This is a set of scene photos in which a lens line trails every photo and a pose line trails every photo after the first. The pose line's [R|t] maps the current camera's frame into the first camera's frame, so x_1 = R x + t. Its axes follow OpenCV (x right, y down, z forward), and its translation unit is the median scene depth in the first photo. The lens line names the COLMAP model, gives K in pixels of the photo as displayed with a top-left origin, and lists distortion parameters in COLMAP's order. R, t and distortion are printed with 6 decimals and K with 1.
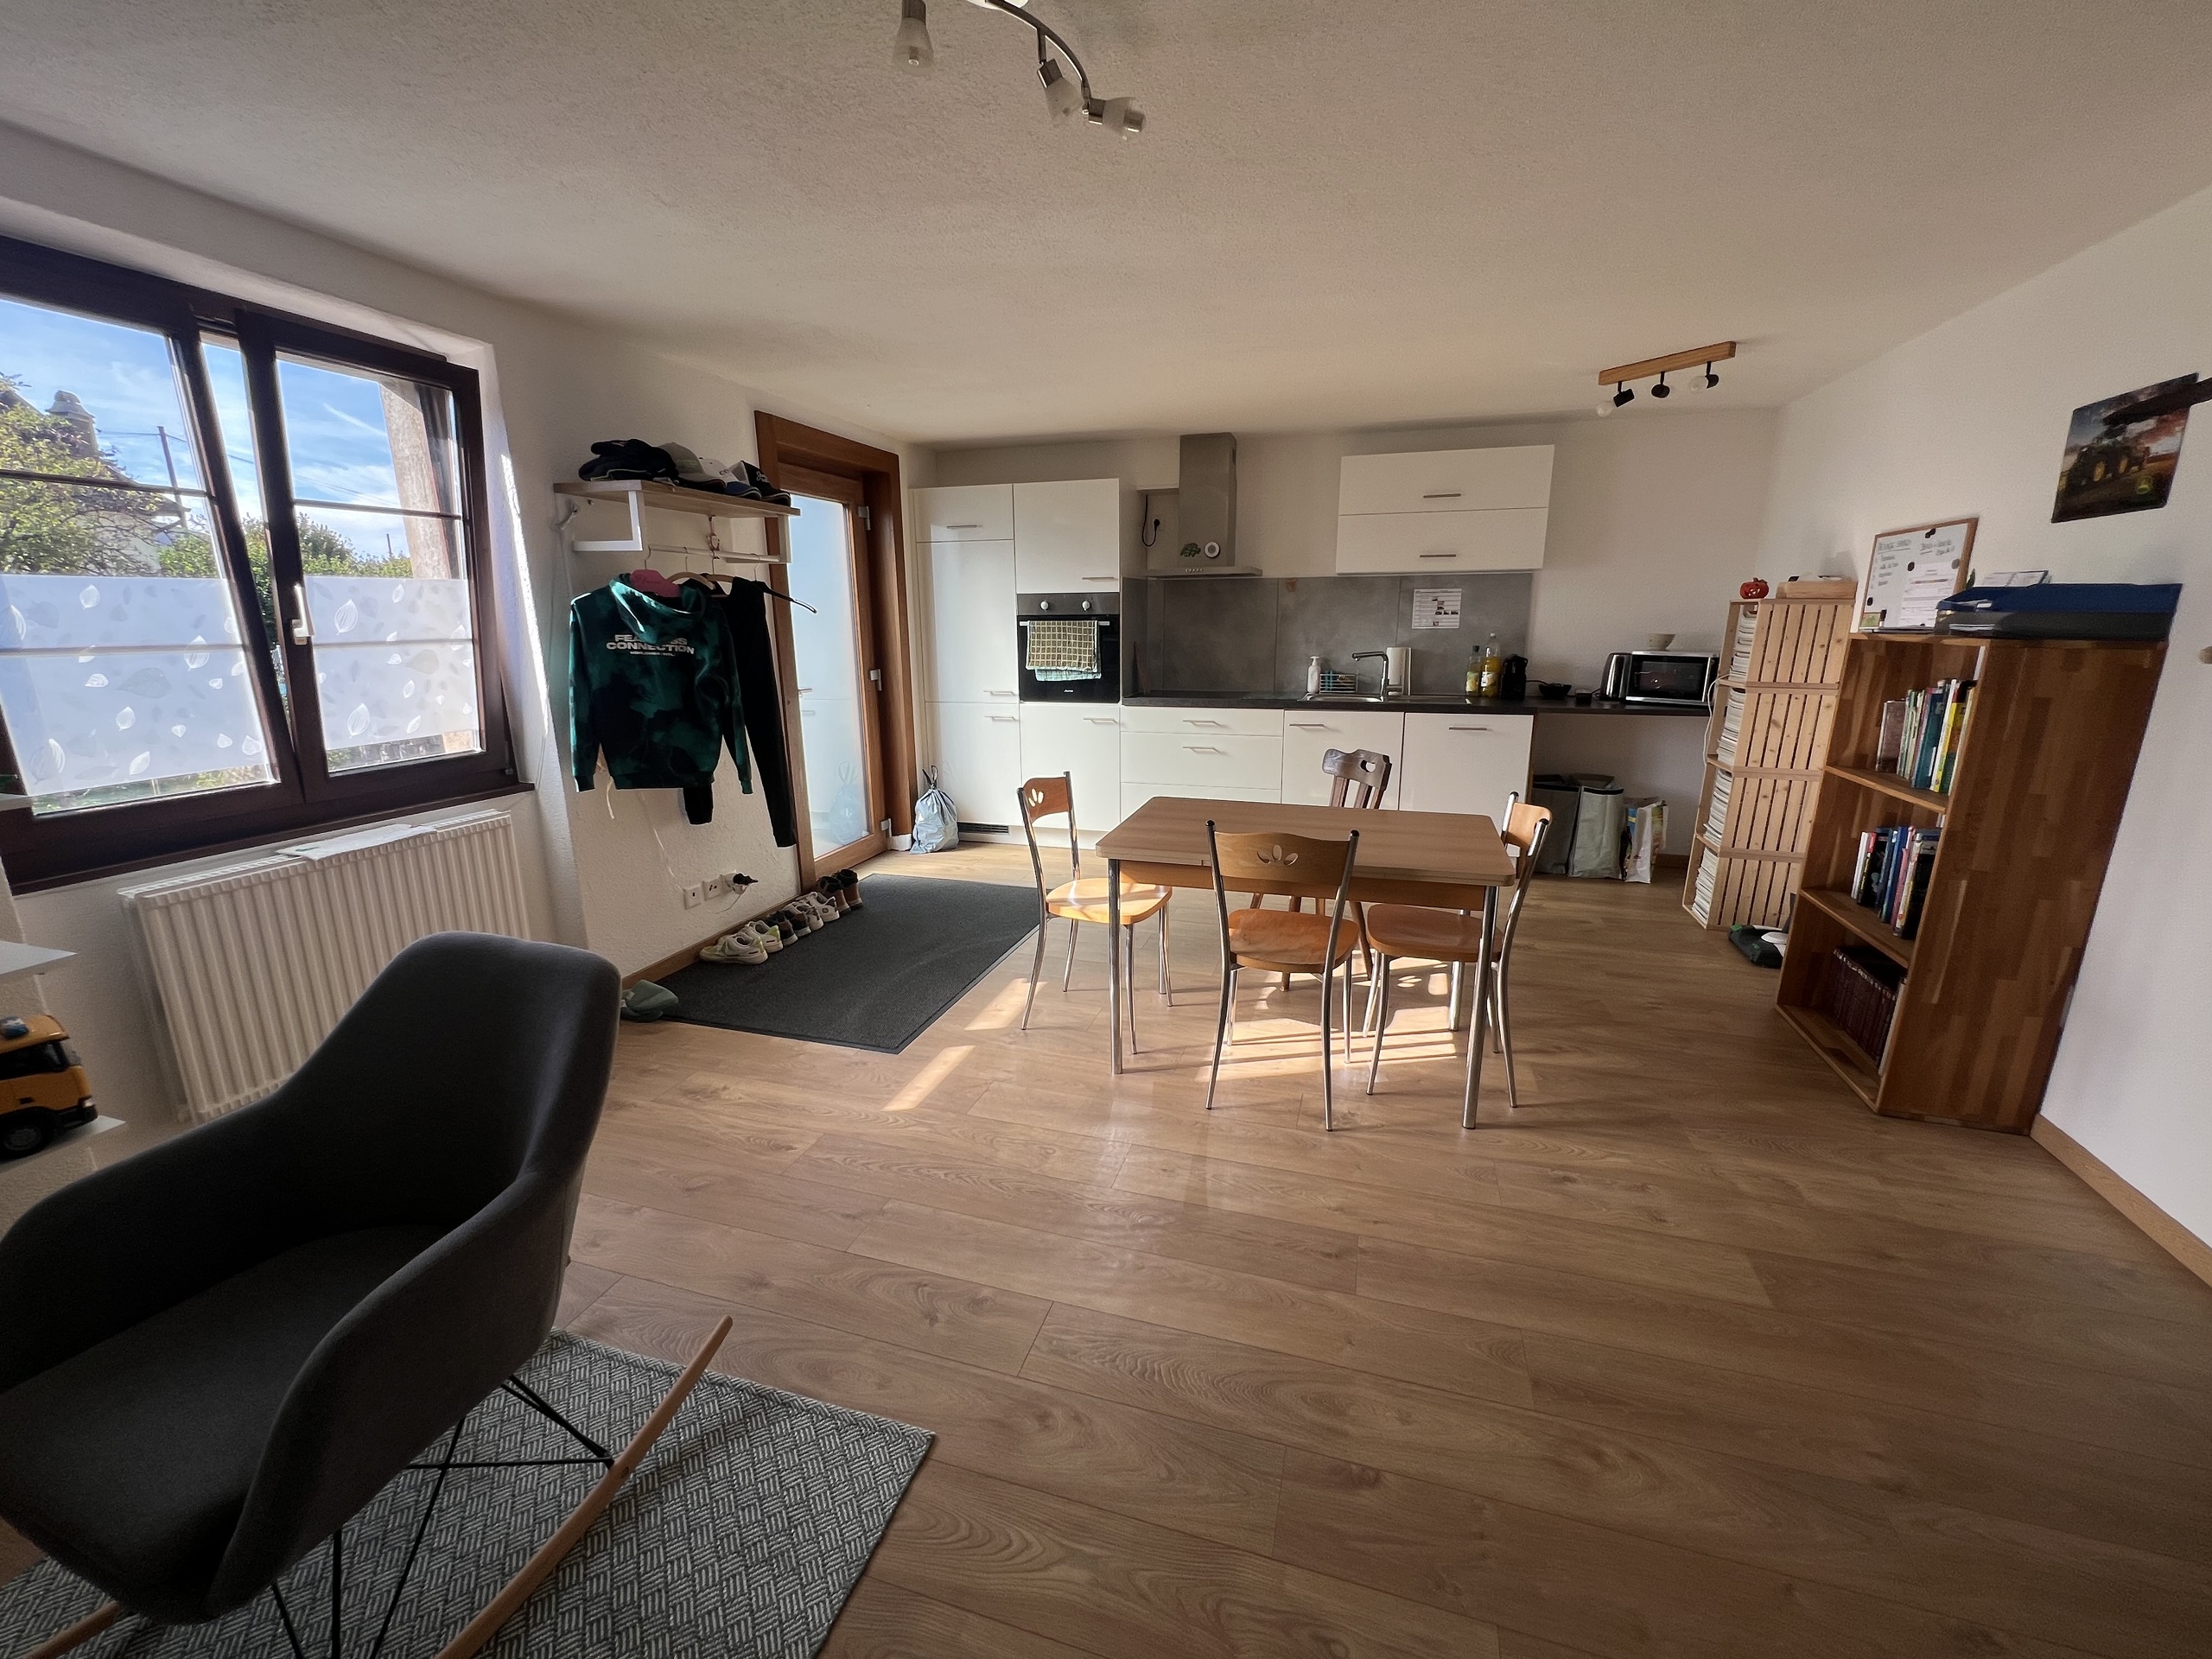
lens RADIAL K [[901.9, 0, 1100.2], [0, 901.9, 831.5], [0, 0, 1]] dist [-0.012430, -0.000084]
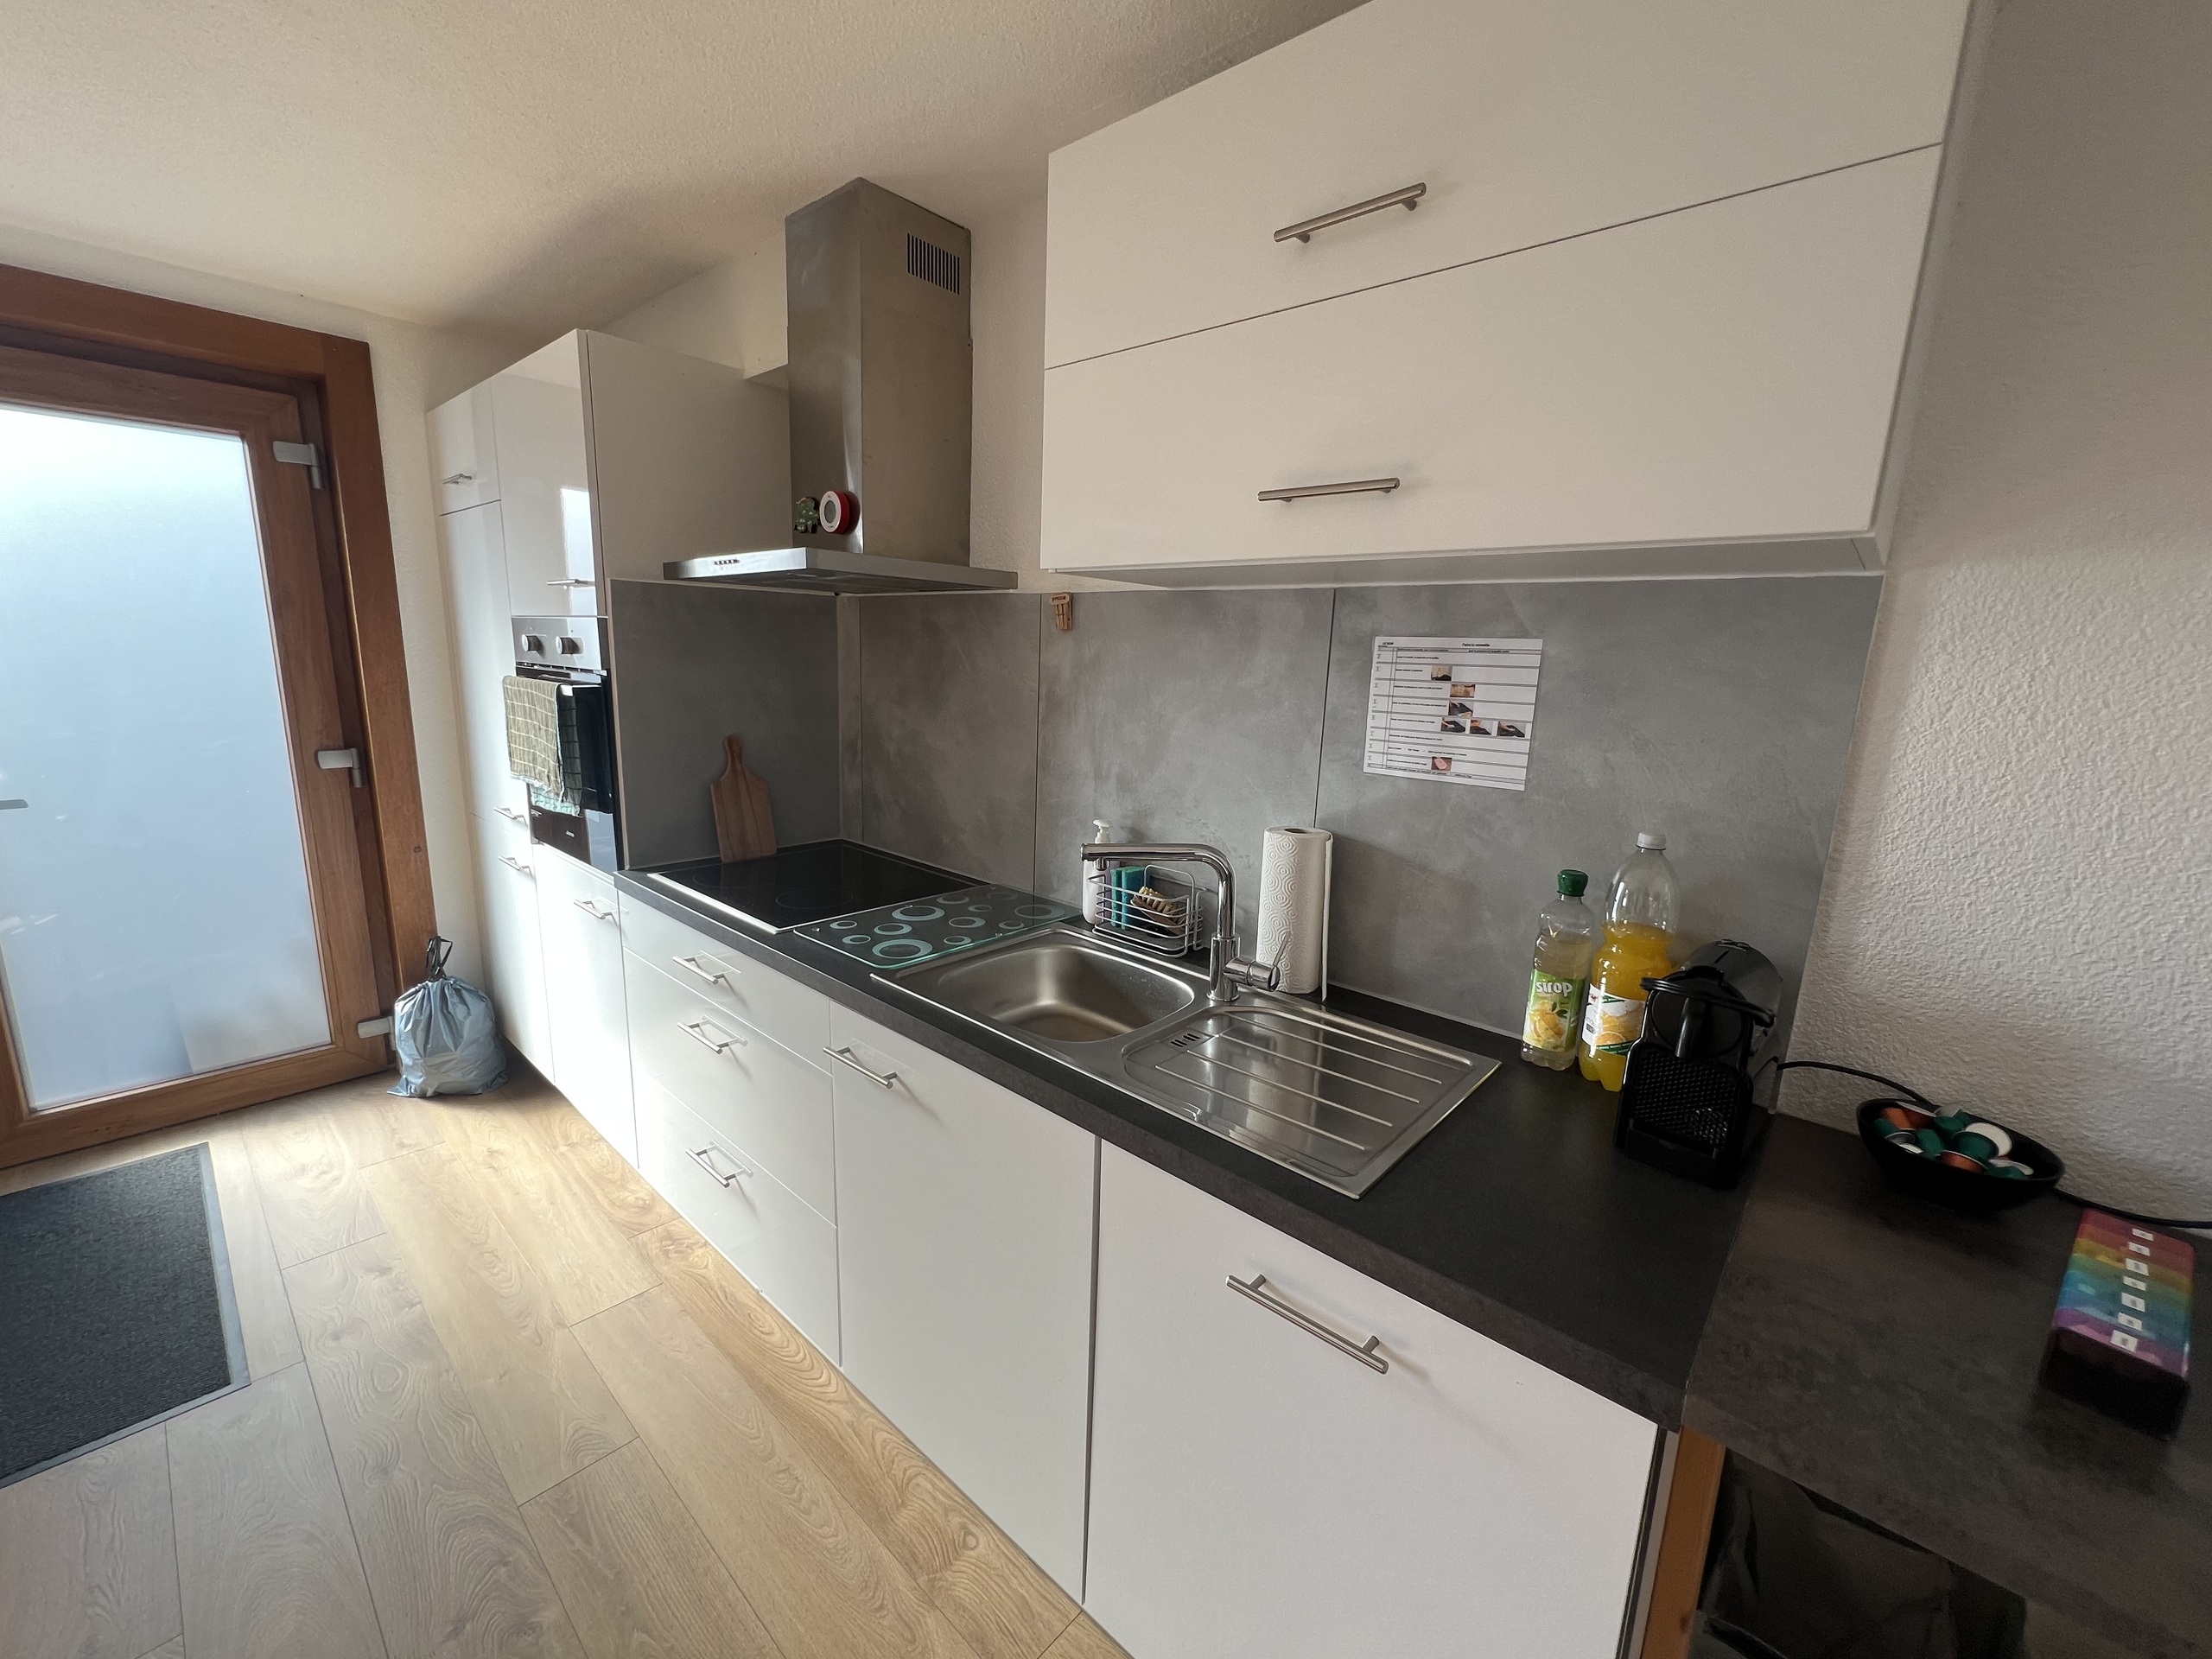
lens RADIAL K [[901.9, 0, 1107.4], [0, 901.9, 833.3], [0, 0, 1]] dist [-0.012430, -0.000084]
pose [[0.904674, 0.125137, -0.407316, 0.393649], [-0.140908, 0.989983, -0.008818, -0.193345], [0.402132, 0.065371, 0.913245, 0.711449]]
